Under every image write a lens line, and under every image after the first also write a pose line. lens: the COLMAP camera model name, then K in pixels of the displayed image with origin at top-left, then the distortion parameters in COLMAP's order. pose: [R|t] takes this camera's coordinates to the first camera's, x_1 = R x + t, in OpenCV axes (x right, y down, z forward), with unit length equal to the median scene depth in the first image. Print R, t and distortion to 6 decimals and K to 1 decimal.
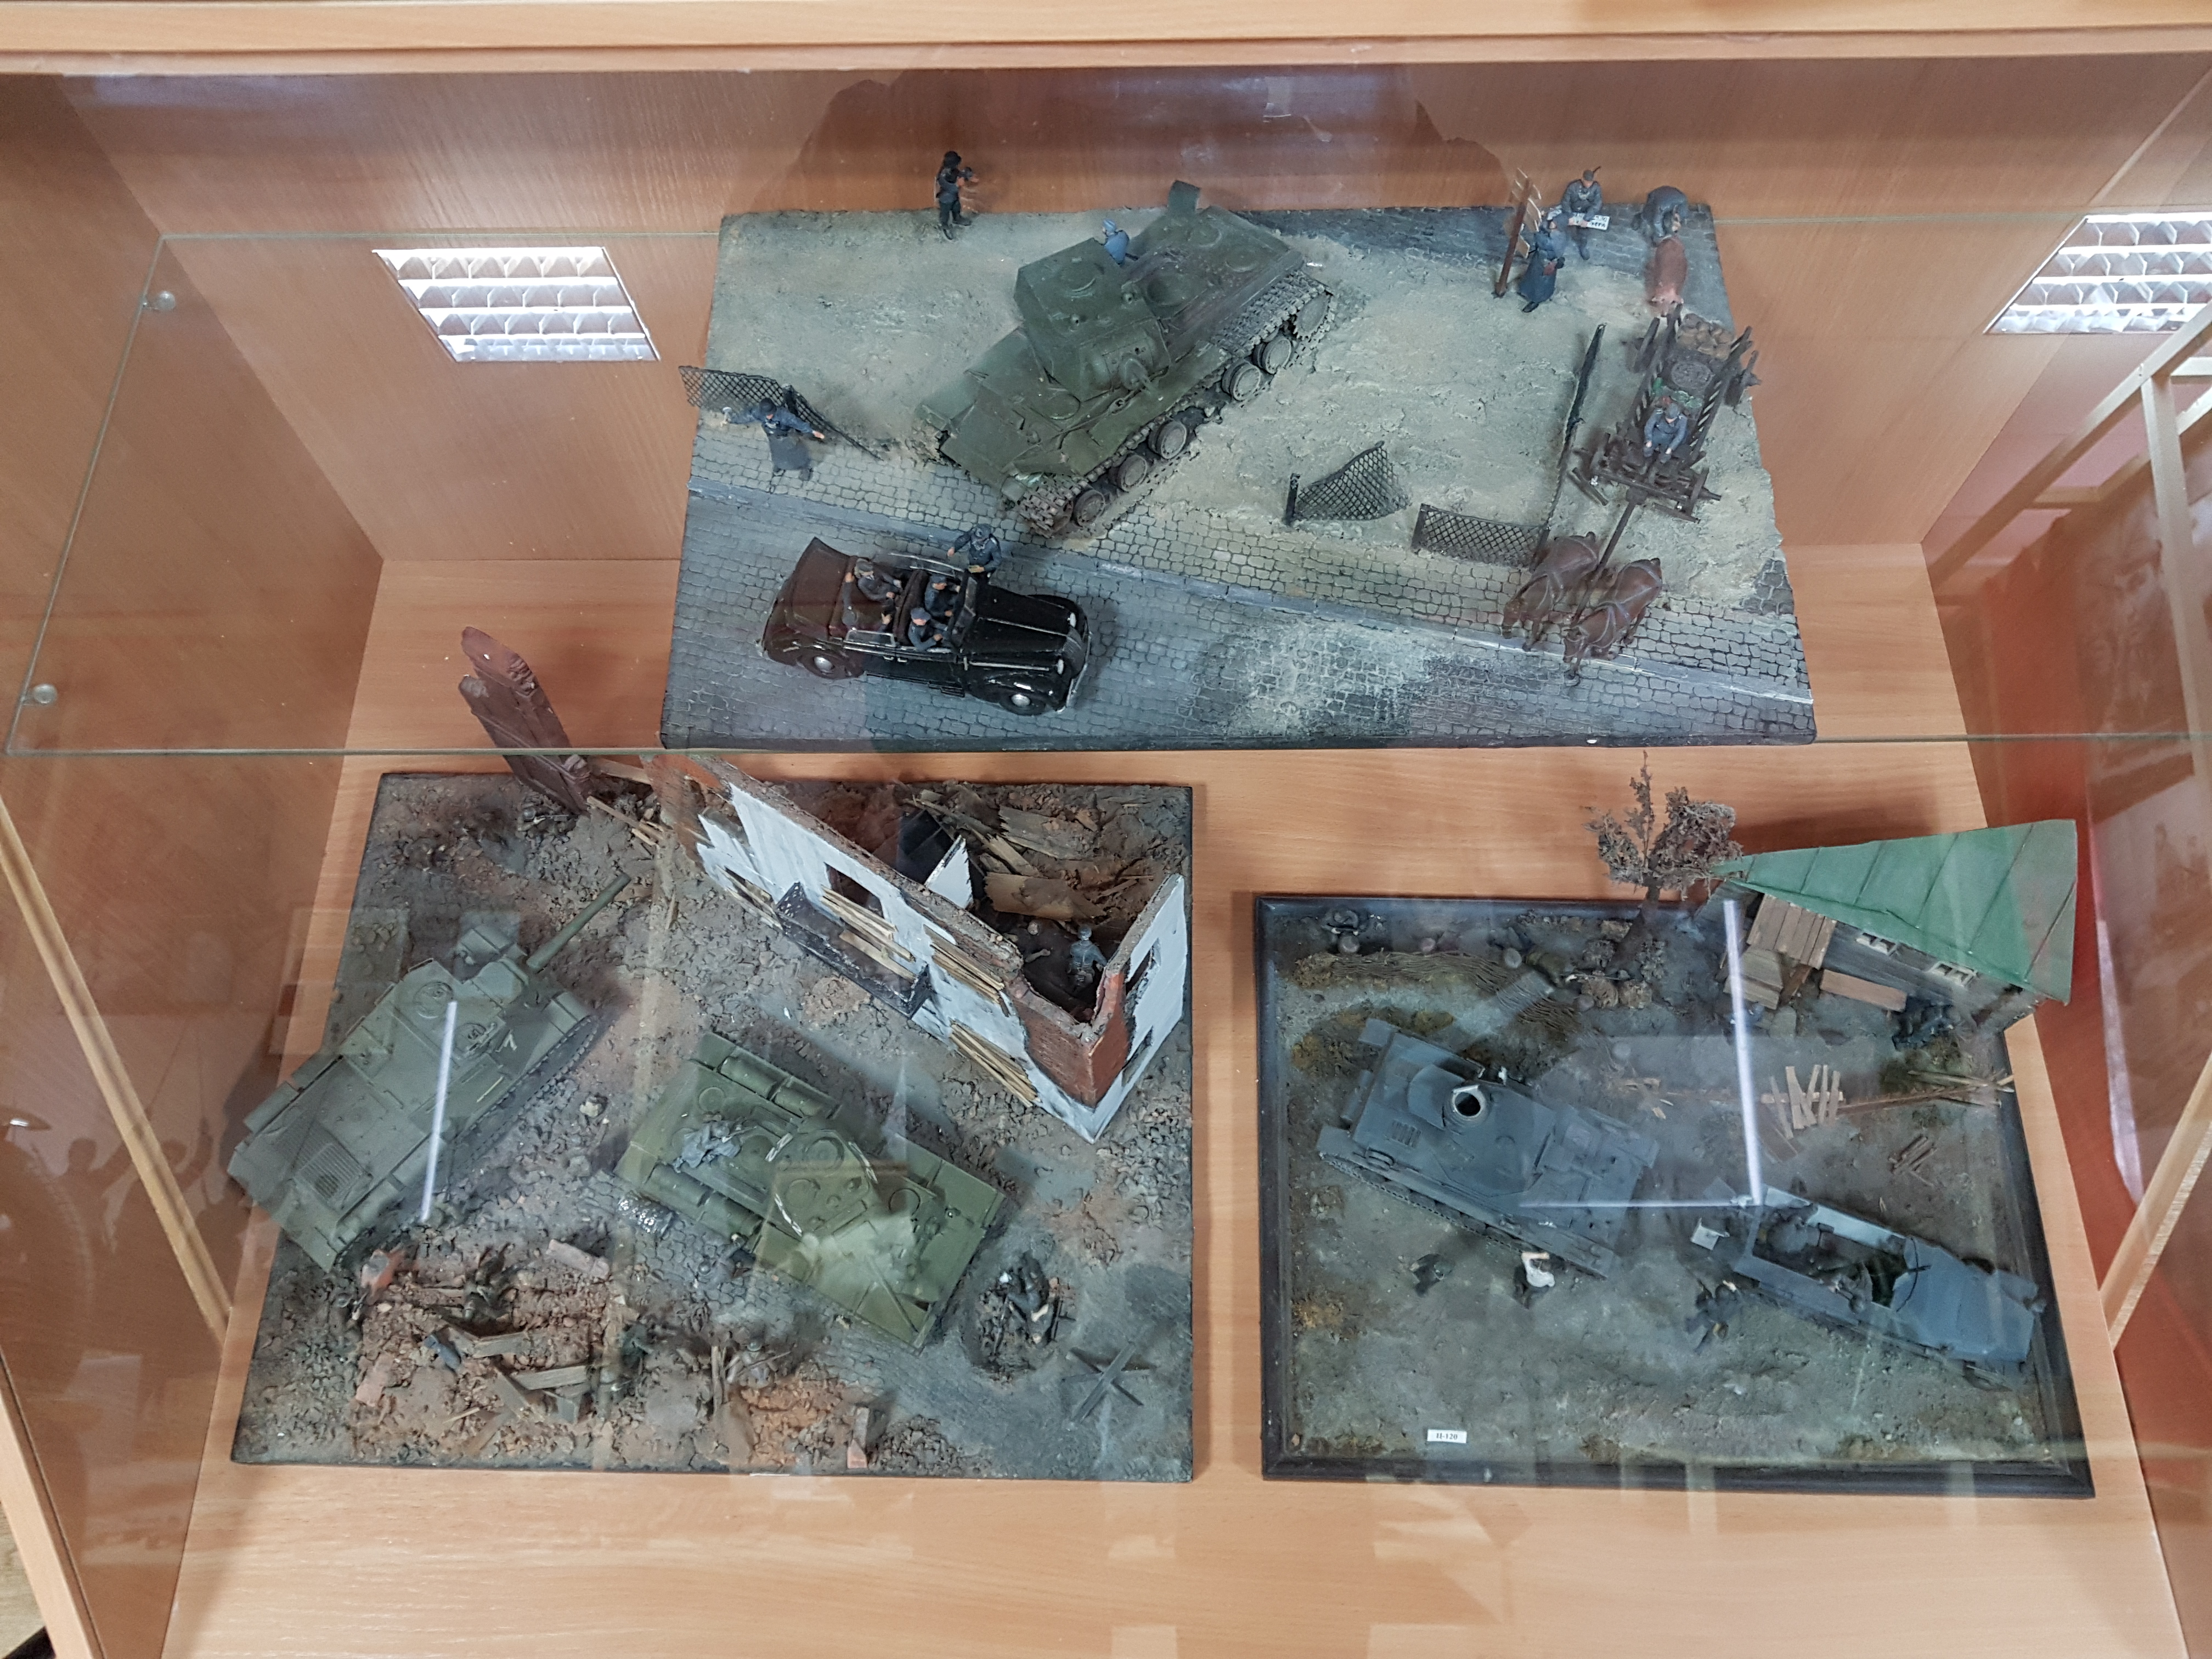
lens RADIAL K [[1788.4, 0, 1131.4], [0, 1788.4, 842.9], [0, 0, 1]] dist [0.112700, -0.179490]
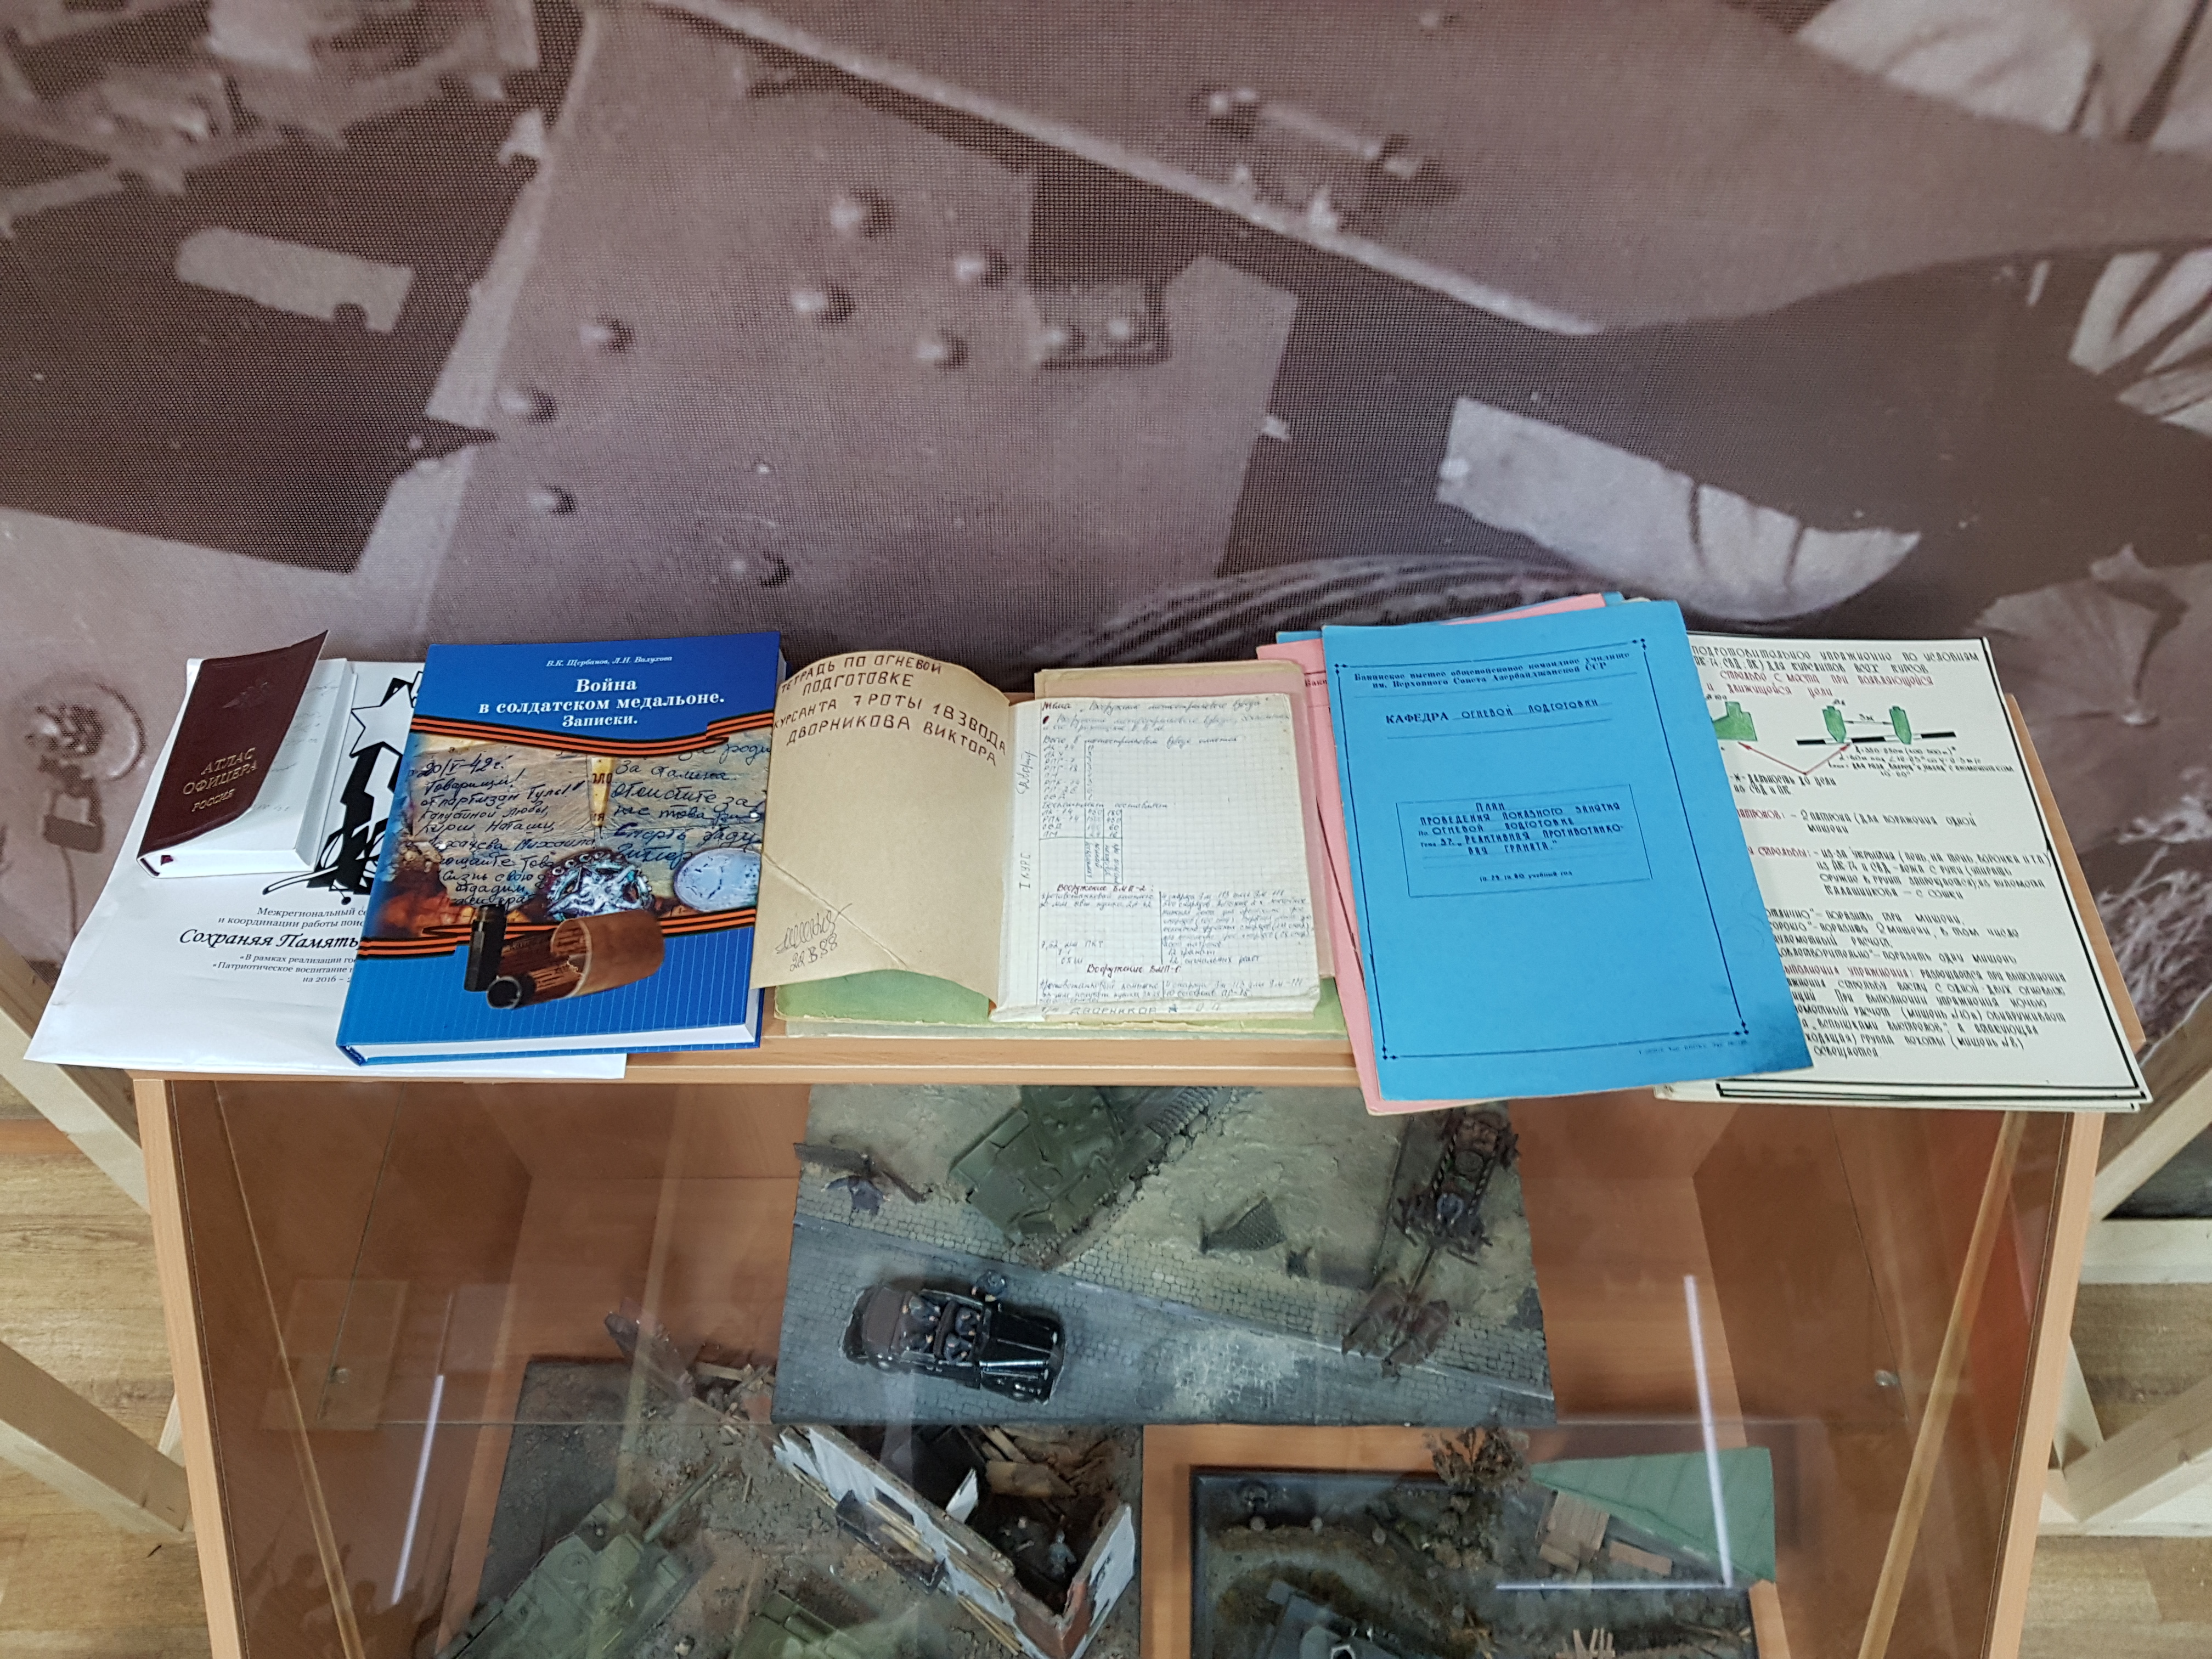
lens RADIAL K [[1788.4, 0, 1131.4], [0, 1788.4, 842.9], [0, 0, 1]] dist [0.112700, -0.179490]
pose [[0.999898, 0.009381, 0.010732, 0.009645], [-0.007410, 0.985278, -0.170801, -0.252671], [-0.012177, 0.170704, 0.985247, -0.497196]]
